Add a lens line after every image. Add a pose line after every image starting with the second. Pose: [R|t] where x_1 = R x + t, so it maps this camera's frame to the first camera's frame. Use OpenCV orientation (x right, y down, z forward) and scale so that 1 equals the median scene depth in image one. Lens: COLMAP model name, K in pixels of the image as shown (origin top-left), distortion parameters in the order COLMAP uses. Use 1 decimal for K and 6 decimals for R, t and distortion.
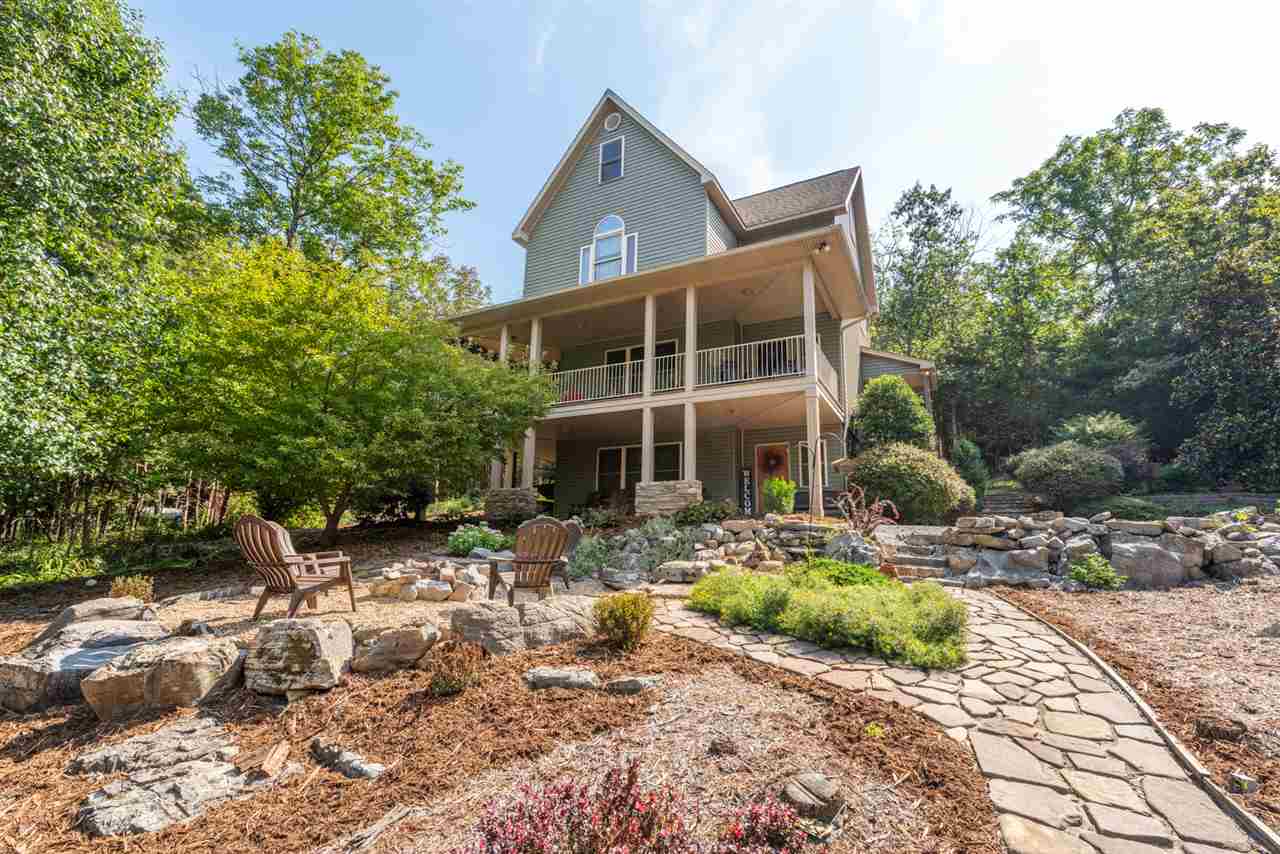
lens RADIAL K [[525.3, 0, 642.4], [0, 525.3, 437.5], [0, 0, 1]] dist [-0.000243, -0.000178]
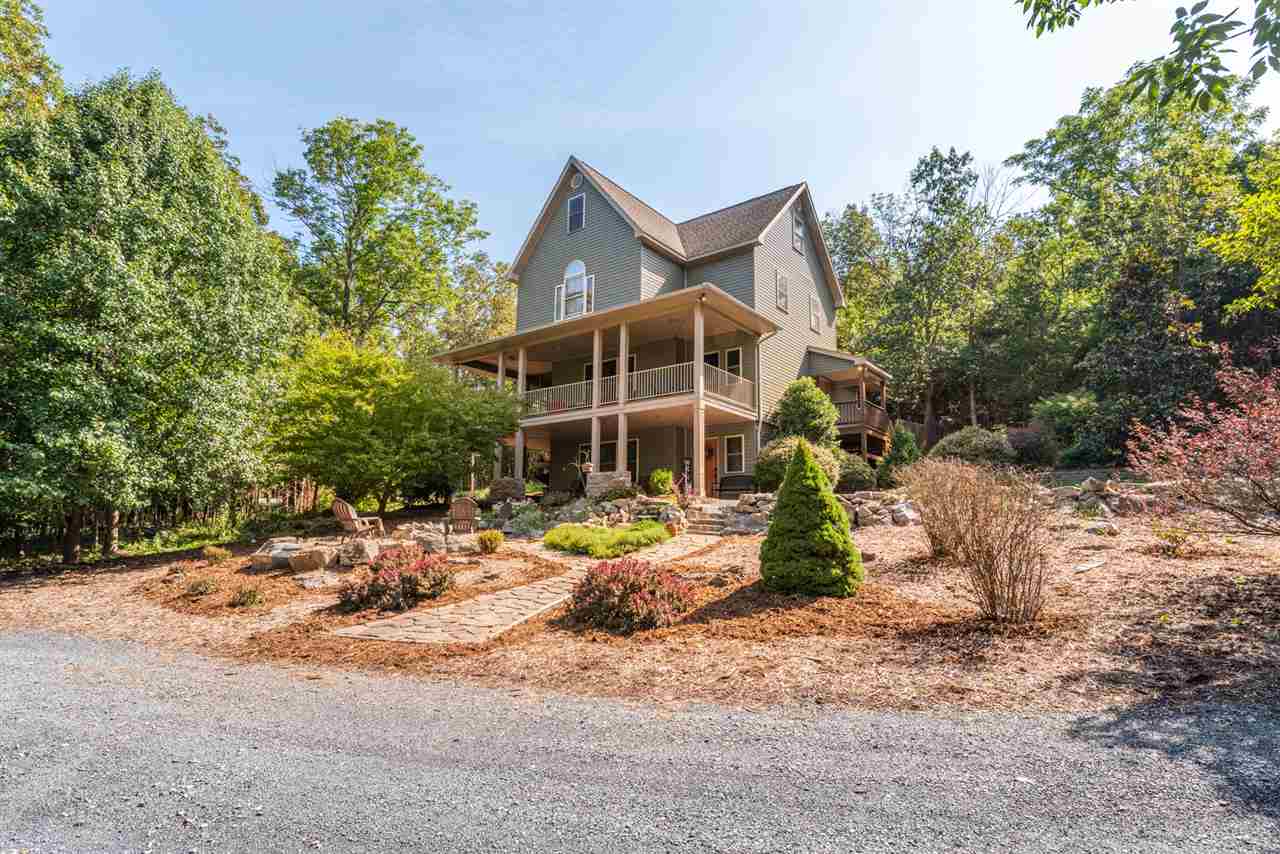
lens RADIAL K [[650.4, 0, 640.0], [0, 650.4, 427.0], [0, 0, 1]] dist [-0.000585, 0.000032]
pose [[0.982180, -0.036110, -0.184443, 0.391243], [0.042178, 0.998687, 0.029079, -0.068663], [0.183151, -0.036340, 0.982413, -0.553040]]
